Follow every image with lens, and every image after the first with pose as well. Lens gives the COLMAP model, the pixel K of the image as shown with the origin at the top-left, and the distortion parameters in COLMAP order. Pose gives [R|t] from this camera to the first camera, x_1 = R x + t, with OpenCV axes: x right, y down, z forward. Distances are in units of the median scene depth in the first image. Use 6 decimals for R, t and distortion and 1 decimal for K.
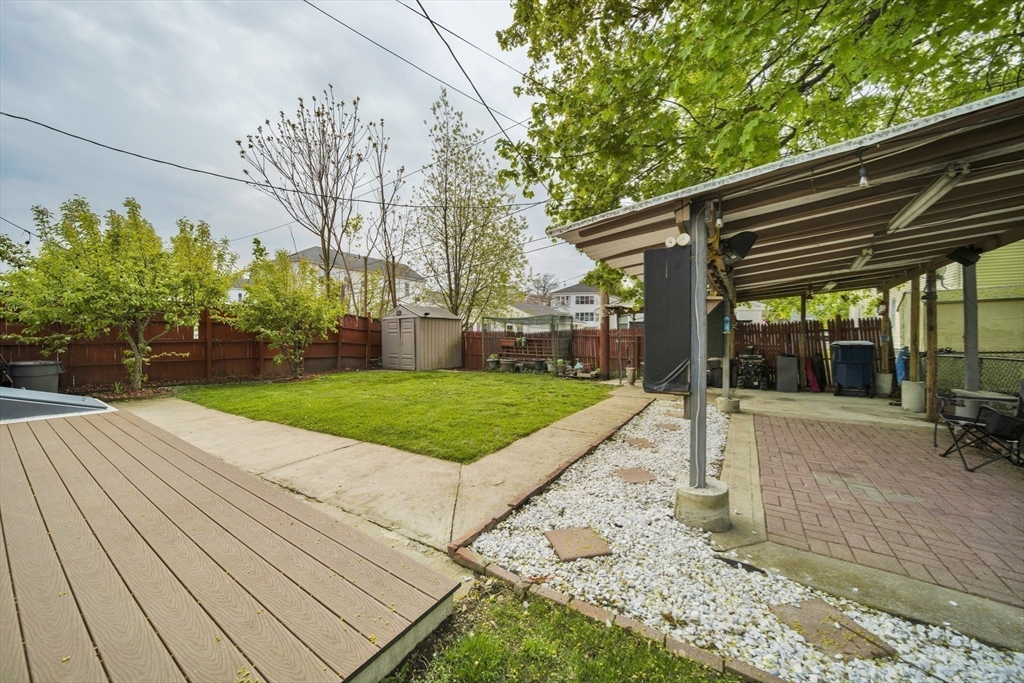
lens RADIAL K [[383.0, 0, 507.8], [0, 383.0, 336.5], [0, 0, 1]] dist [-0.000050, 0.000017]
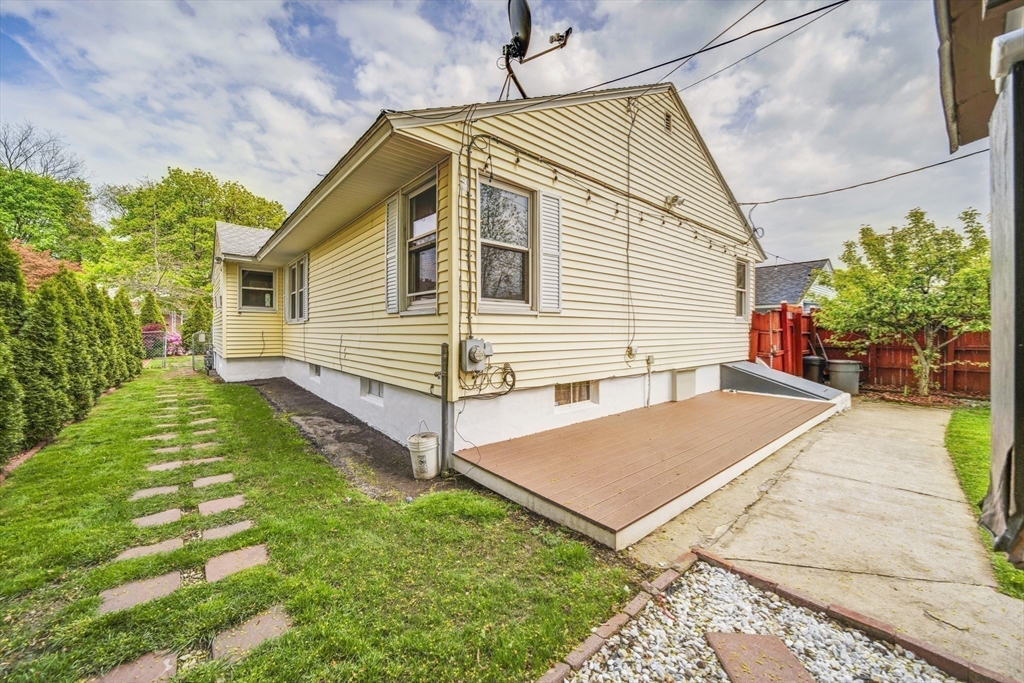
lens RADIAL K [[383.0, 0, 507.6], [0, 383.0, 336.5], [0, 0, 1]] dist [-0.000050, 0.000017]
pose [[-0.306802, 0.000278, -0.951773, 0.548598], [-0.008463, 0.999960, 0.003020, -0.016143], [0.951736, 0.008981, -0.306787, 0.454217]]
